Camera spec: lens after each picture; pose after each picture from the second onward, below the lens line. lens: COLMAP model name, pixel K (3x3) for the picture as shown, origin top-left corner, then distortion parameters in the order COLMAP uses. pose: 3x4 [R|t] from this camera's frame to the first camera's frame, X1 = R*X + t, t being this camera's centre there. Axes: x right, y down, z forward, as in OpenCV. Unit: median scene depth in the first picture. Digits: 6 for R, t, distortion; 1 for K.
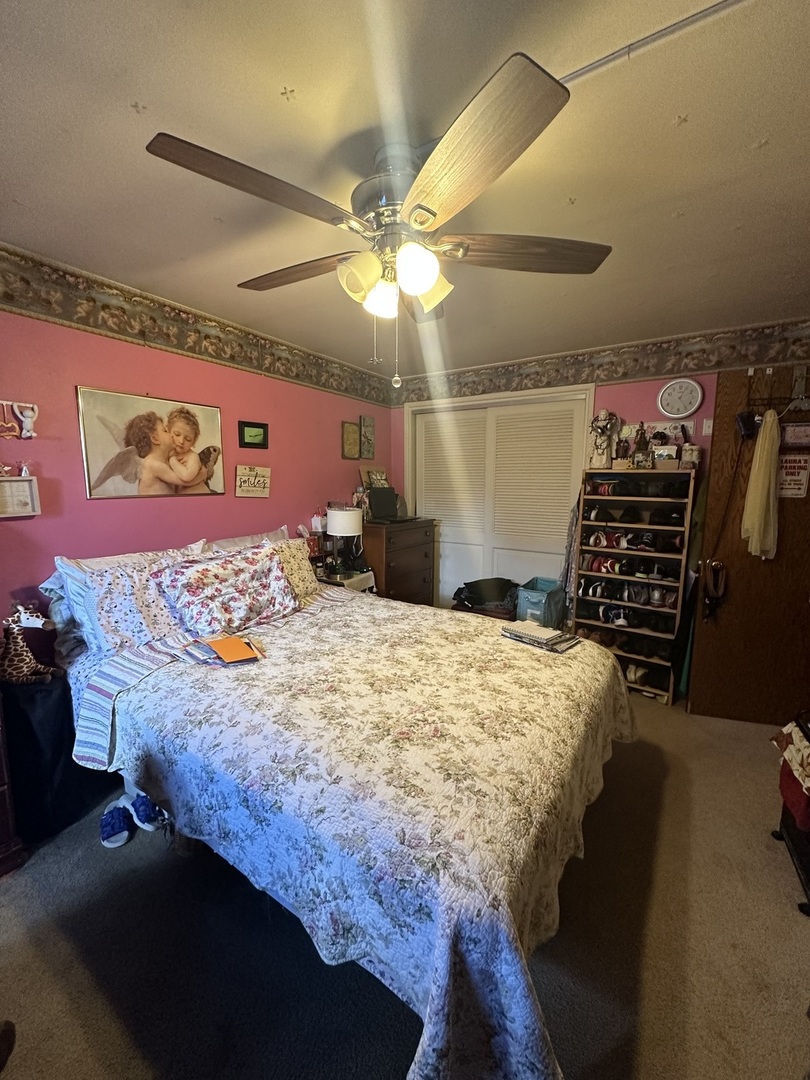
lens RADIAL K [[430.3, 0, 408.0], [0, 430.3, 537.3], [0, 0, 1]] dist [-0.002086, 0.000648]
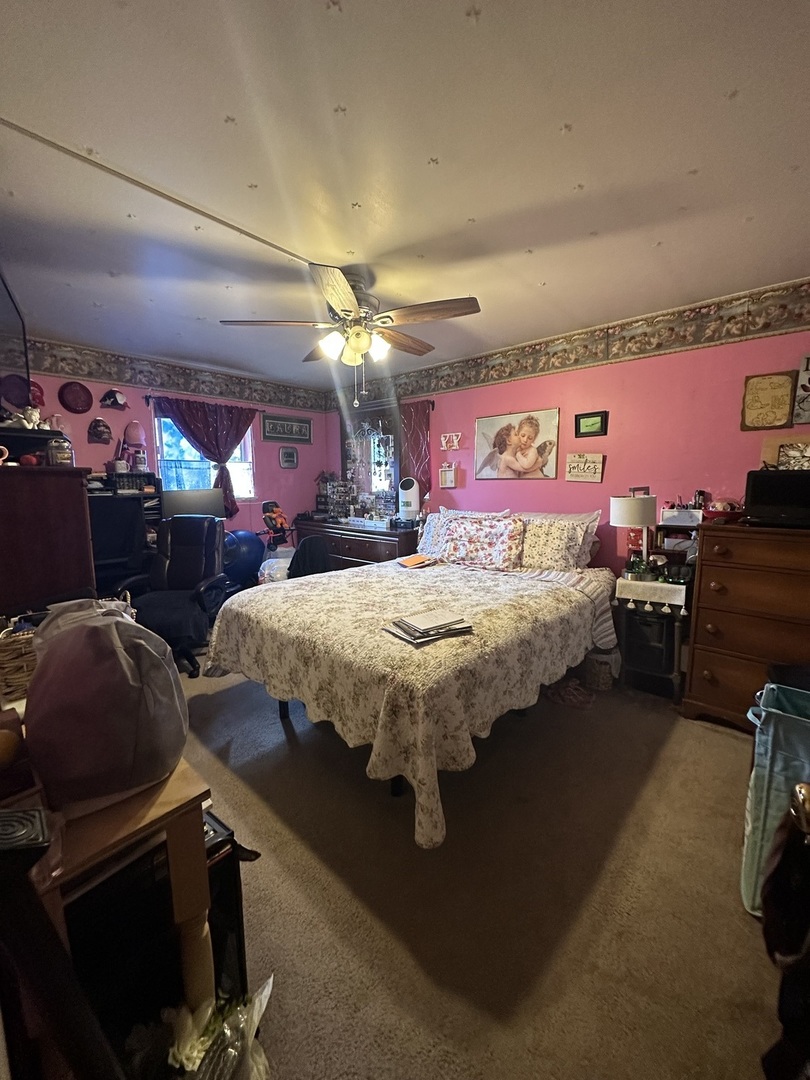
lens RADIAL K [[430.3, 0, 407.5], [0, 430.3, 541.0], [0, 0, 1]] dist [-0.002086, 0.000648]
pose [[-0.159828, 0.126221, -0.979042, 0.956734], [-0.129181, 0.980588, 0.147509, -0.058014], [0.978656, 0.150050, -0.140420, 0.871043]]
